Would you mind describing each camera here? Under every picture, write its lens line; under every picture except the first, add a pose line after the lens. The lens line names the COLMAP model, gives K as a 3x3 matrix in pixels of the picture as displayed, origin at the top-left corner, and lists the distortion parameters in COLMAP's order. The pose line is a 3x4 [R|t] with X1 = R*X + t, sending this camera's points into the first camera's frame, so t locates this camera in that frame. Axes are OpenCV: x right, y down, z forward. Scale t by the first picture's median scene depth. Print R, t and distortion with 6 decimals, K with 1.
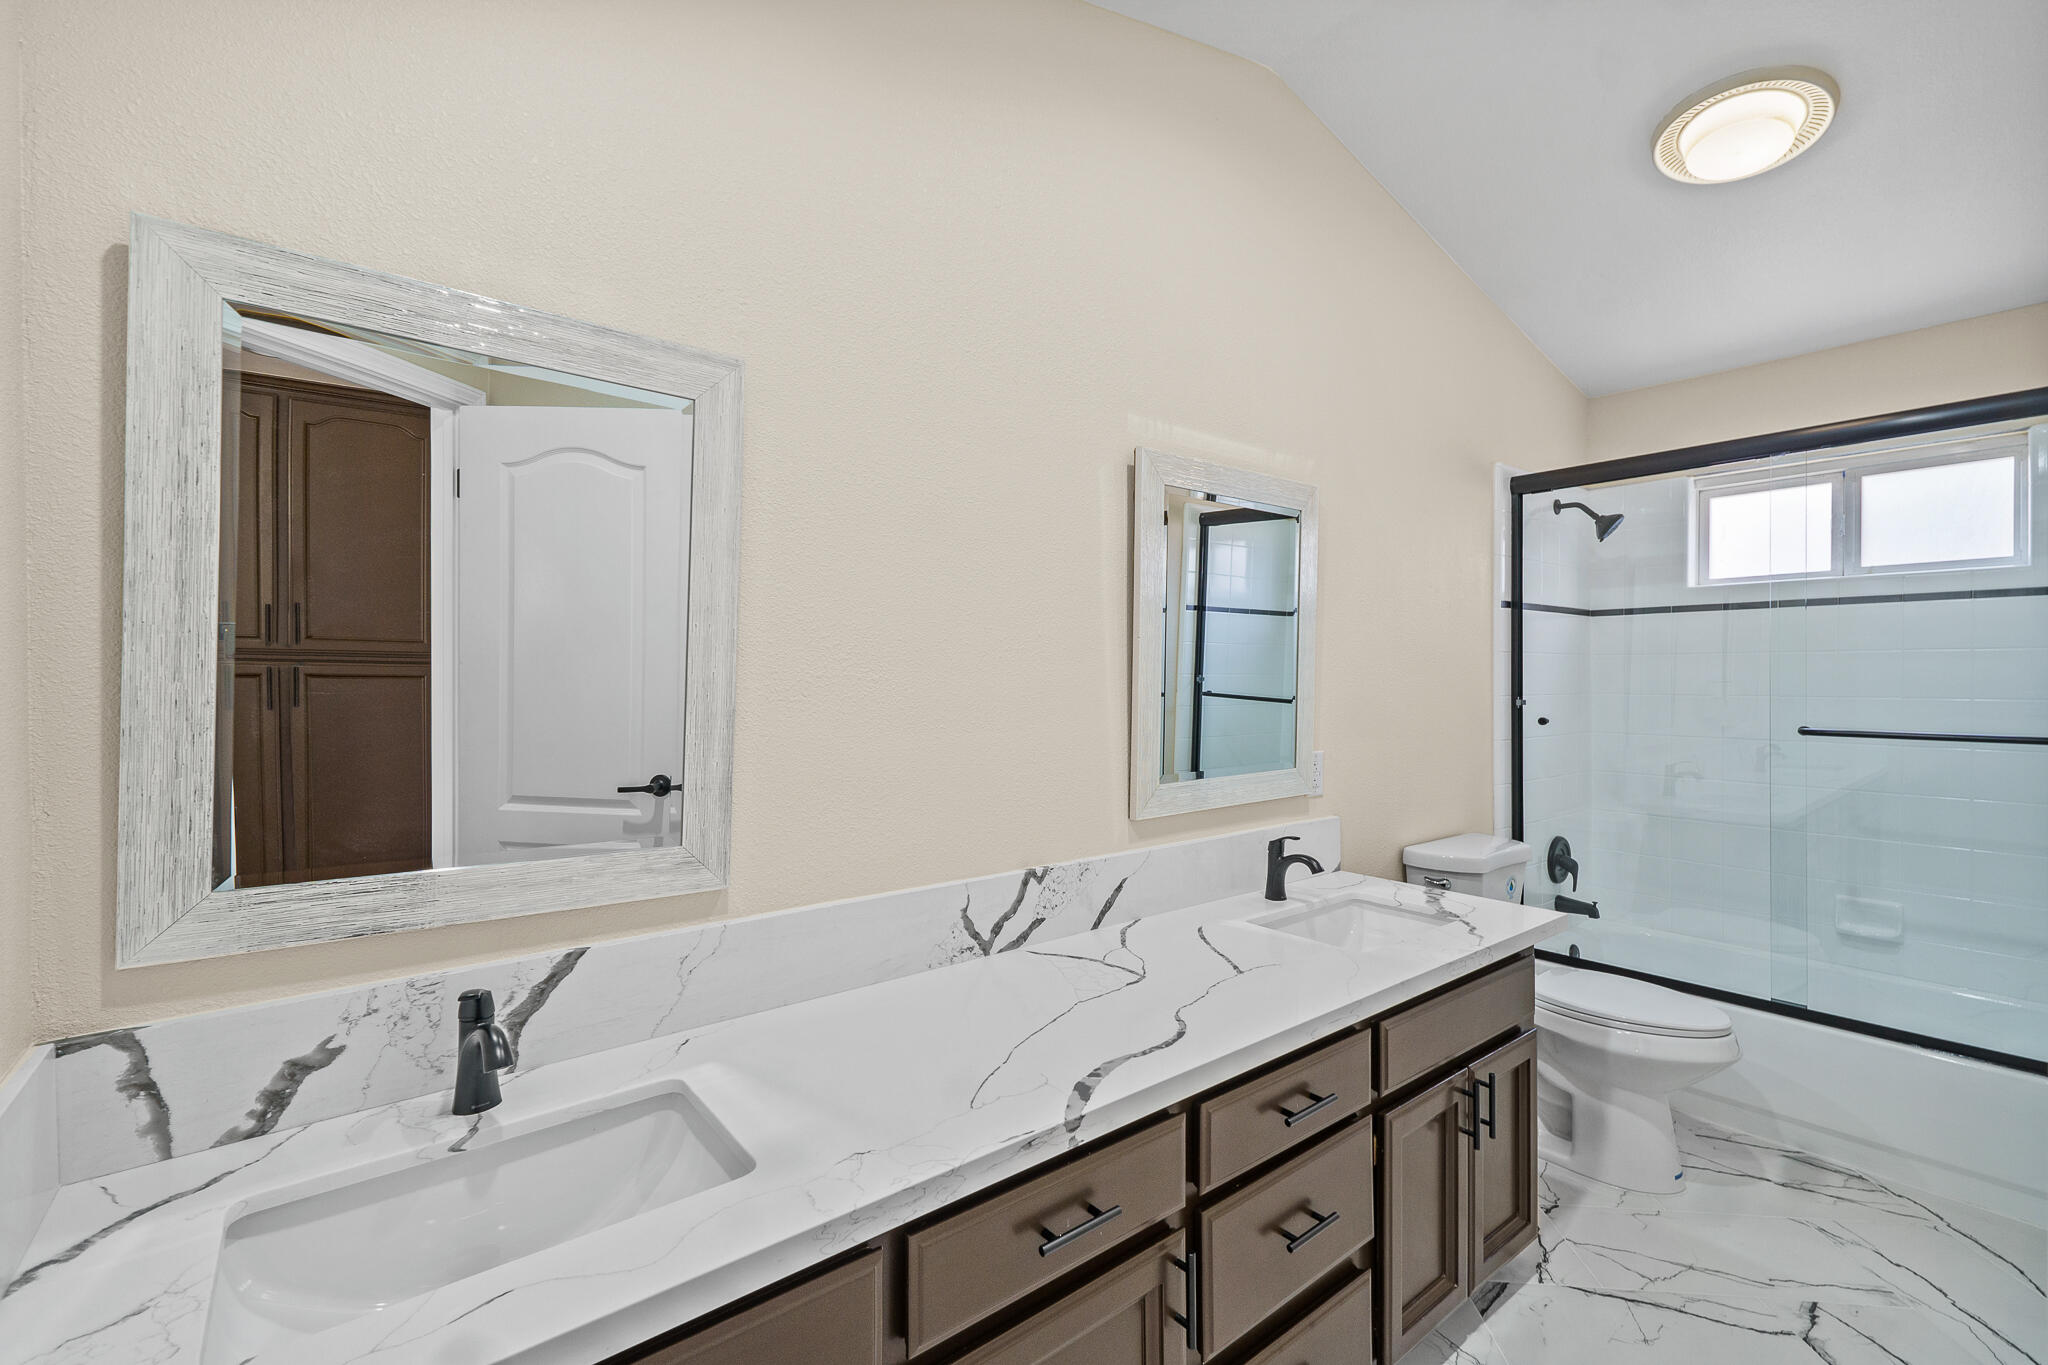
lens RADIAL K [[874.6, 0, 1029.7], [0, 874.6, 672.8], [0, 0, 1]] dist [0.006157, 0.000064]
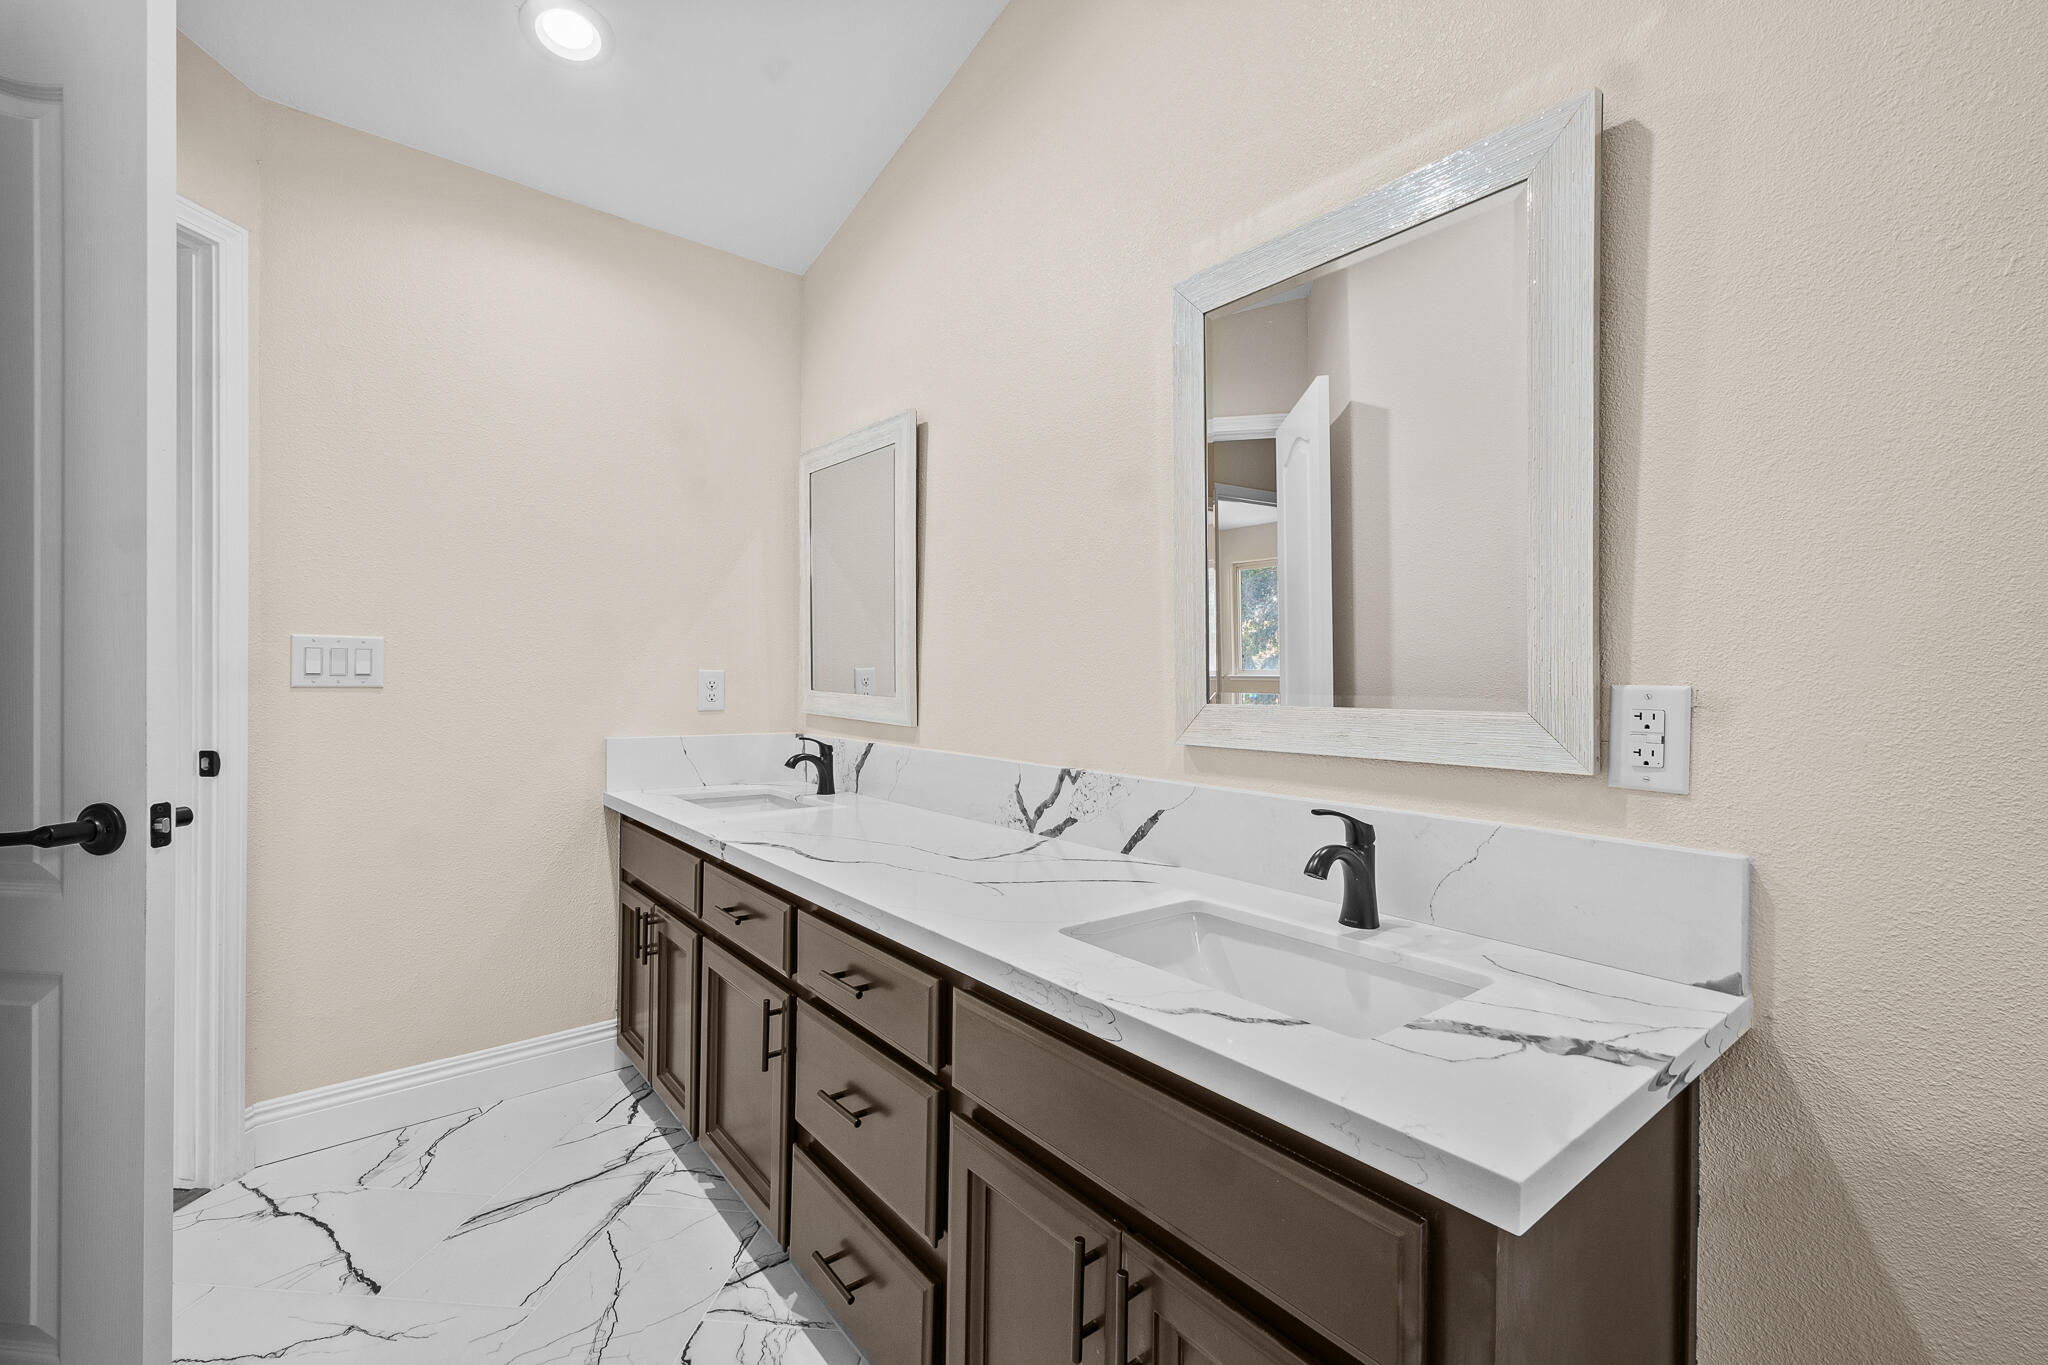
lens RADIAL K [[874.6, 0, 1029.7], [0, 874.6, 672.8], [0, 0, 1]] dist [0.006157, 0.000064]
pose [[0.012360, -0.005646, -0.999908, 1.034420], [-0.003119, 0.999979, -0.005685, 0.118581], [0.999919, 0.003189, 0.012342, 0.942836]]
